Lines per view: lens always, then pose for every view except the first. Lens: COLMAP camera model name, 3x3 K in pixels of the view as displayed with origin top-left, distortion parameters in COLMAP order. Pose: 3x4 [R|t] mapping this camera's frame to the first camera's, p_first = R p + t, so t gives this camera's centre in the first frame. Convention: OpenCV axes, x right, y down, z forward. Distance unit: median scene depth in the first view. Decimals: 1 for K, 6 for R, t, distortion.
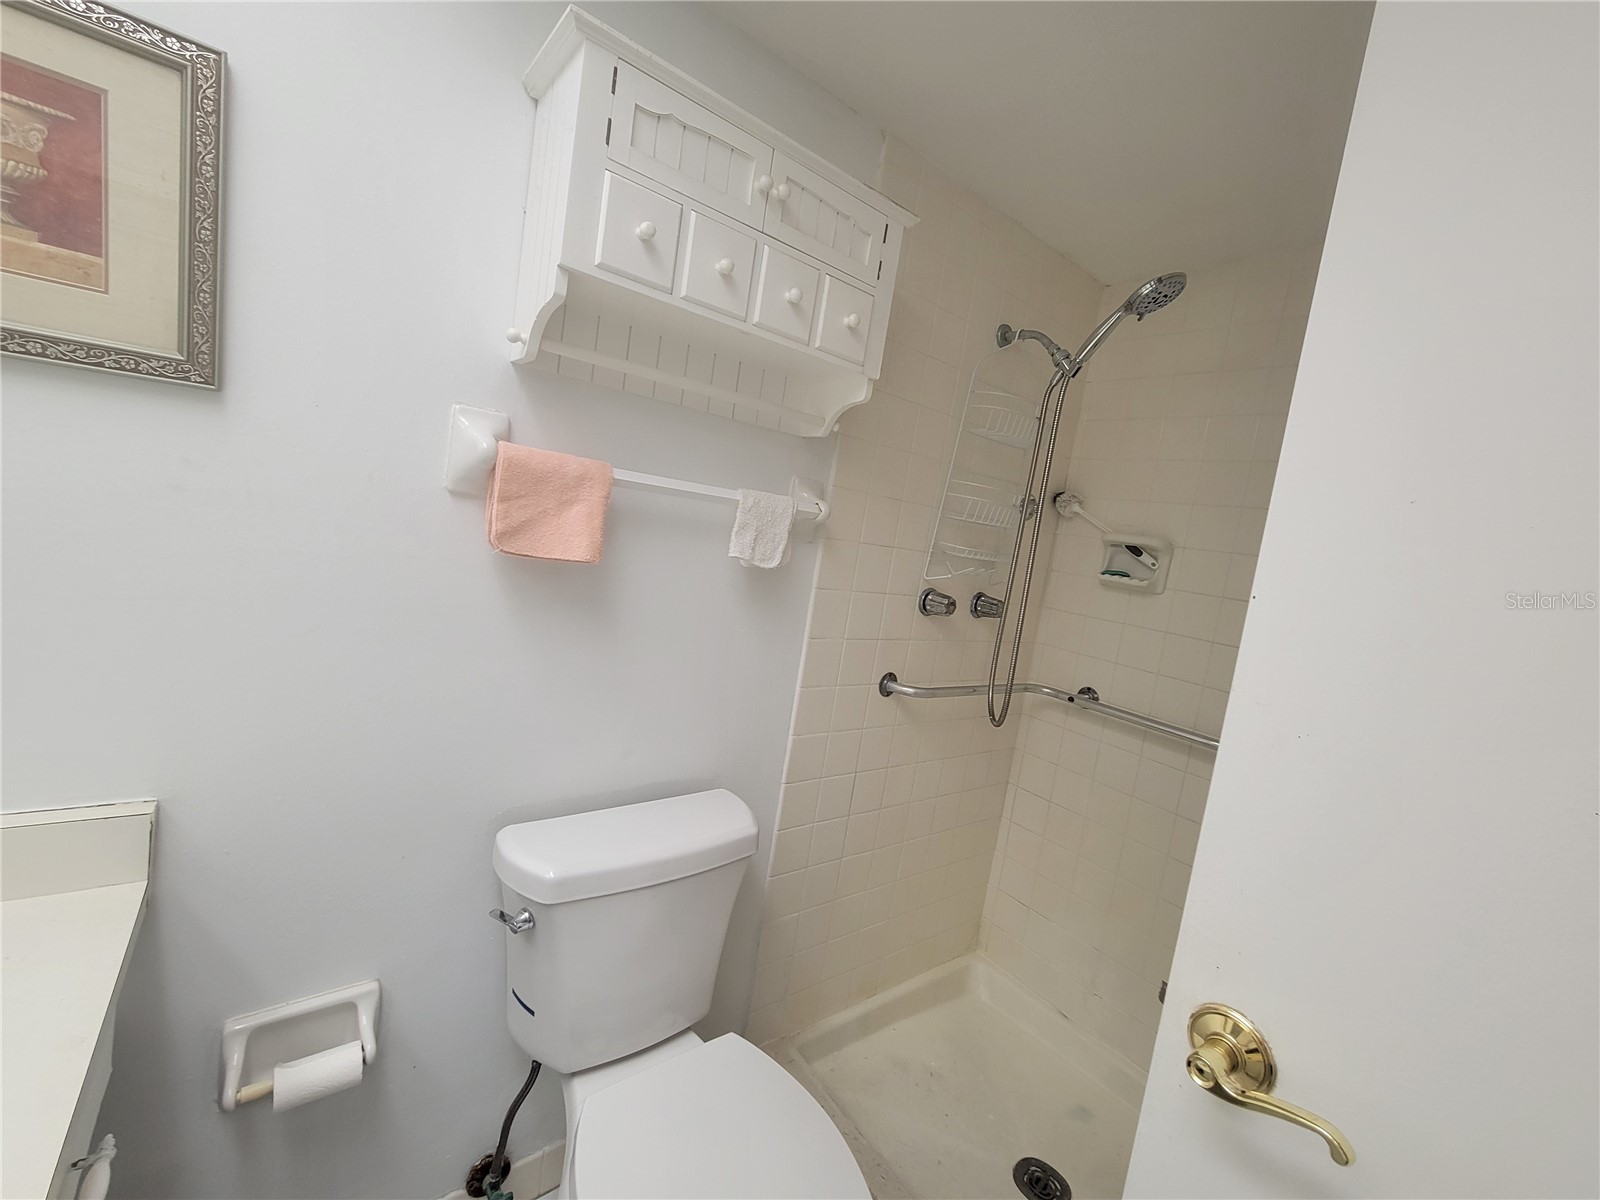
lens RADIAL K [[653.9, 0, 798.3], [0, 653.9, 599.3], [0, 0, 1]] dist [0.000446, -0.000296]
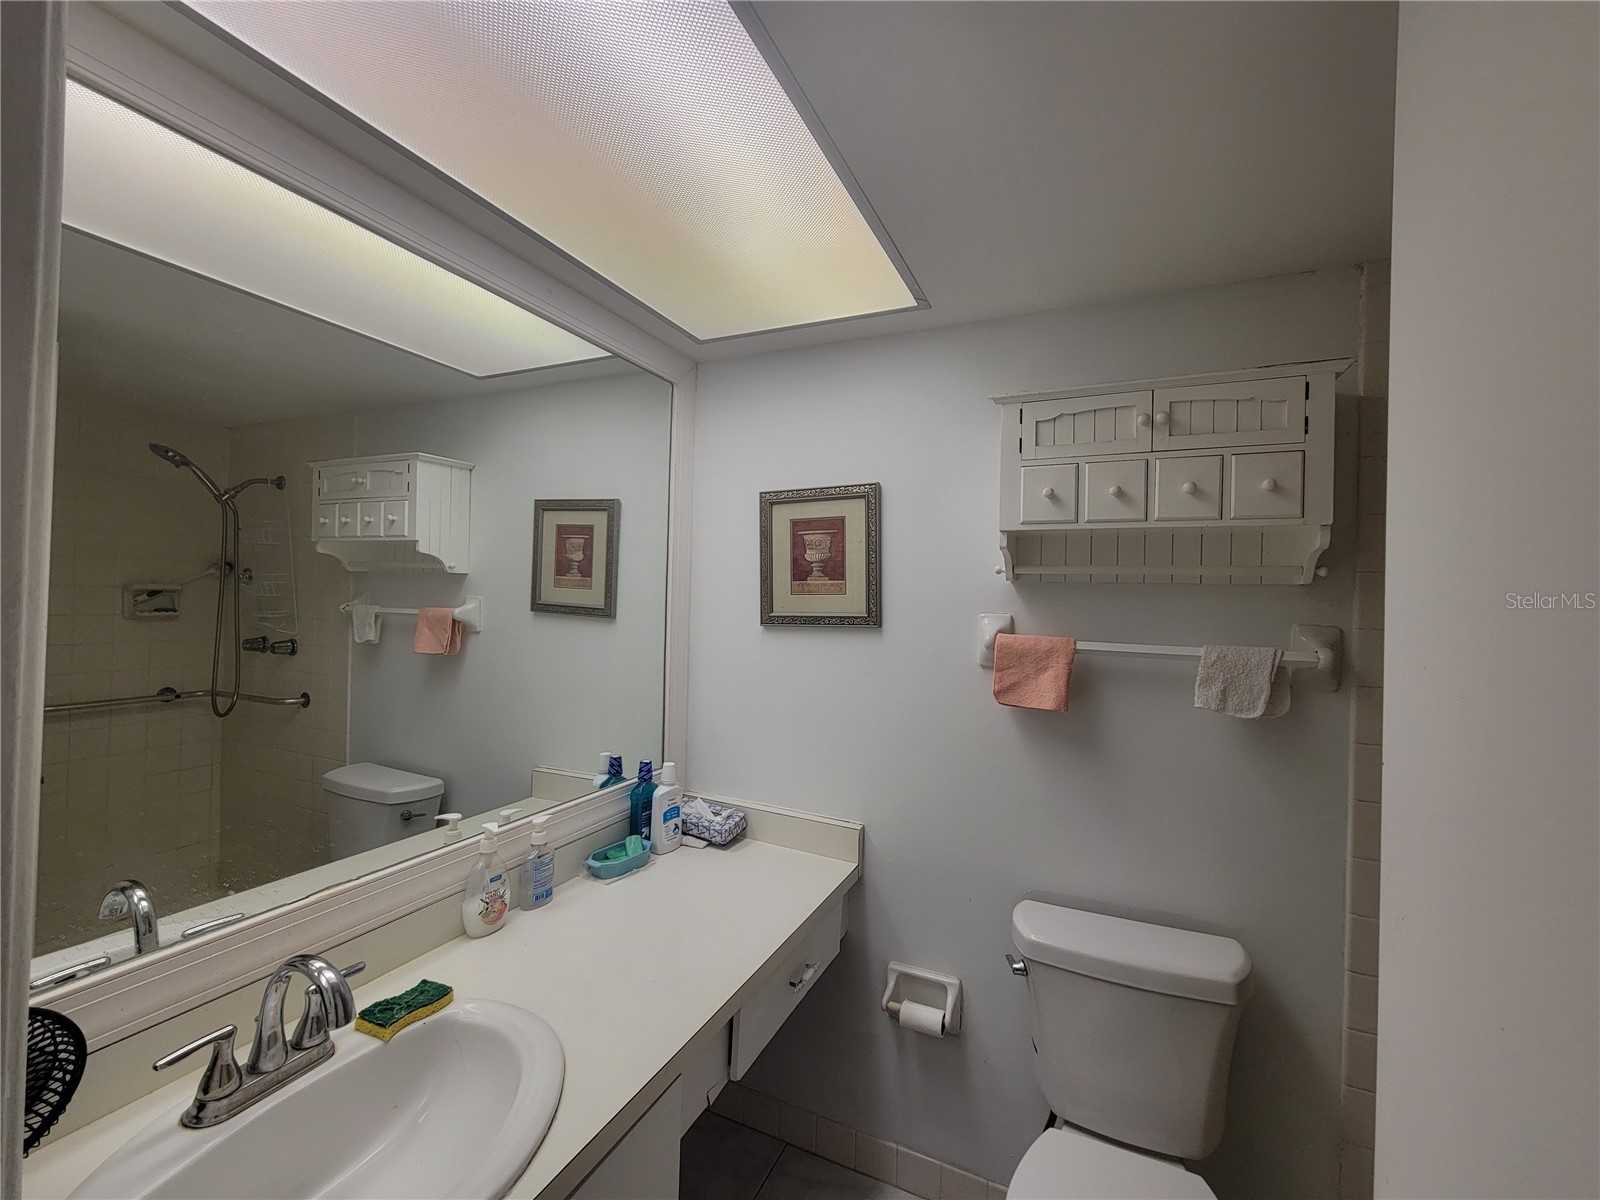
lens RADIAL K [[653.9, 0, 810.7], [0, 653.9, 600.7], [0, 0, 1]] dist [0.000446, -0.000296]
pose [[0.448545, -0.128103, -0.884532, 0.722278], [-0.052693, 0.984163, -0.169253, -0.024882], [0.892205, 0.122527, 0.434691, -0.107775]]
